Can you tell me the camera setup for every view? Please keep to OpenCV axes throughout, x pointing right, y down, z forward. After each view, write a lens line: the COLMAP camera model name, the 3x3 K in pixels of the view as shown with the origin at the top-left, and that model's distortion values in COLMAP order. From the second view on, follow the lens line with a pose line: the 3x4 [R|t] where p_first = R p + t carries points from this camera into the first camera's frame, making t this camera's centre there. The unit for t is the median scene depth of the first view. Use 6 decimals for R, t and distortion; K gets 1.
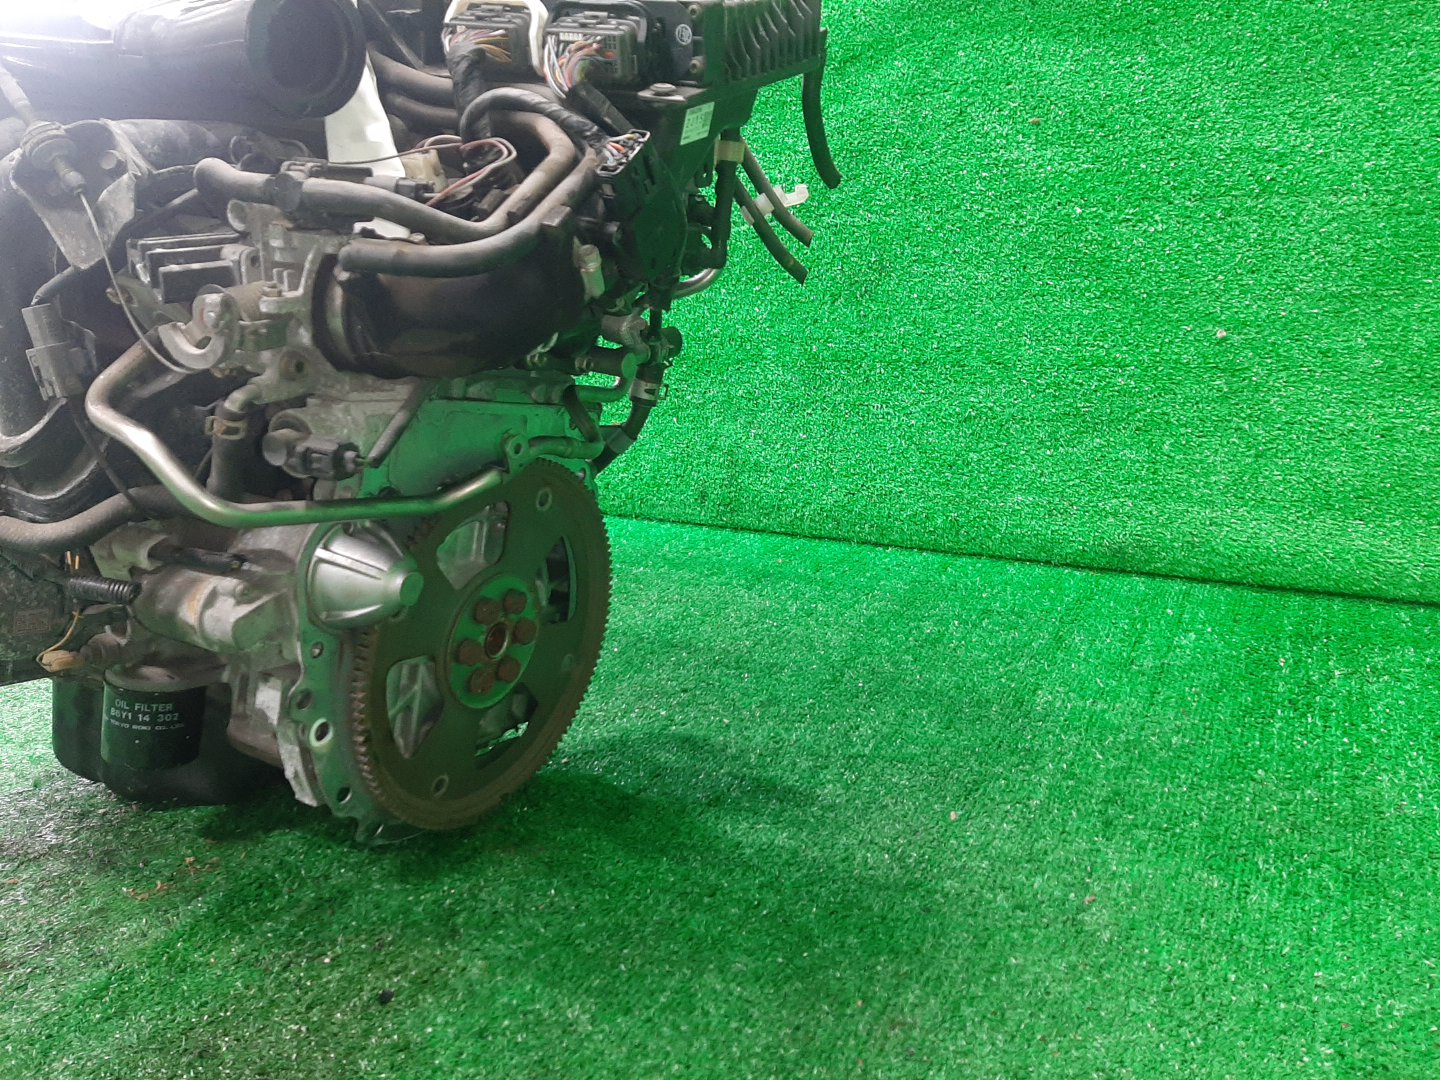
lens RADIAL K [[1079.2, 0, 720.4], [0, 1079.2, 536.2], [0, 0, 1]] dist [-0.008044, -0.006592]
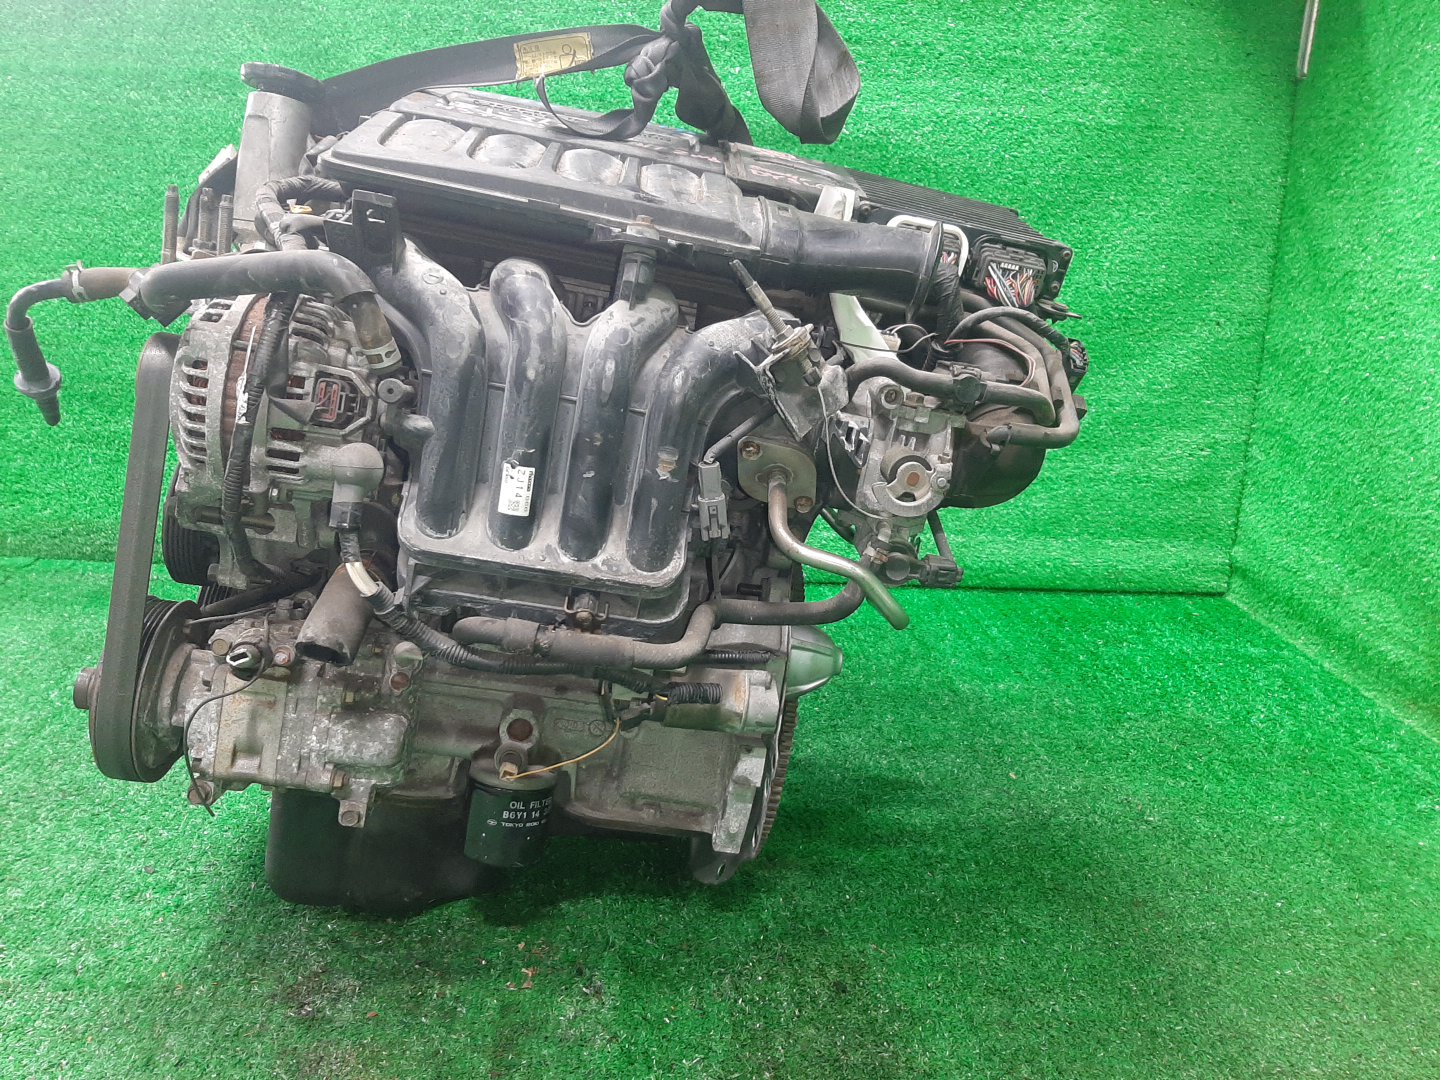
lens RADIAL K [[1079.2, 0, 722.9], [0, 1079.2, 542.8], [0, 0, 1]] dist [-0.008044, -0.006592]
pose [[0.845780, -0.065208, 0.529531, -0.732907], [0.065098, 0.997700, 0.018883, -0.085618], [-0.529545, 0.018500, 0.848080, -0.008833]]
